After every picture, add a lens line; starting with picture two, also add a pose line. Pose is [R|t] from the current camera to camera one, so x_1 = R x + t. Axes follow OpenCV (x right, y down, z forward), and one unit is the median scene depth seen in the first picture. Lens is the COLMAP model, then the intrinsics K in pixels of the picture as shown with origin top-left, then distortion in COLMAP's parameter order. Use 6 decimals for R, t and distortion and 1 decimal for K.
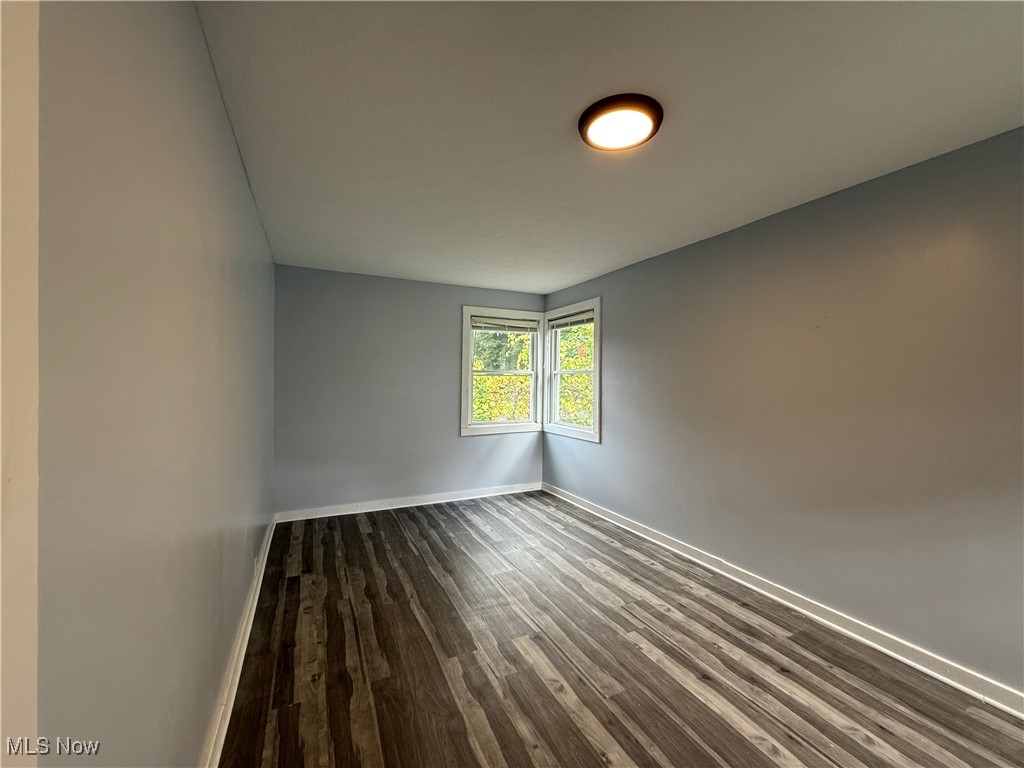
lens RADIAL K [[410.0, 0, 512.9], [0, 410.0, 382.3], [0, 0, 1]] dist [0.000510, -0.000717]
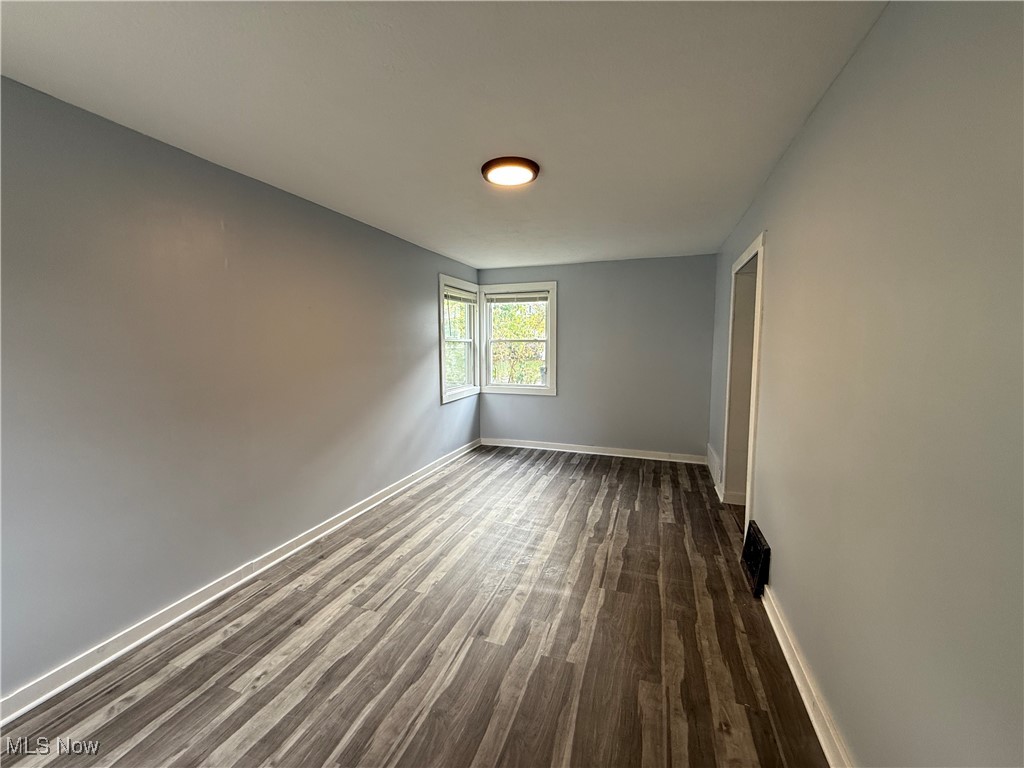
lens RADIAL K [[410.0, 0, 512.9], [0, 410.0, 382.4], [0, 0, 1]] dist [0.000510, -0.000717]
pose [[-0.703562, -0.074009, 0.706769, -0.644293], [0.003331, 0.994208, 0.107423, -0.047036], [-0.710626, 0.077933, -0.699241, 1.650433]]
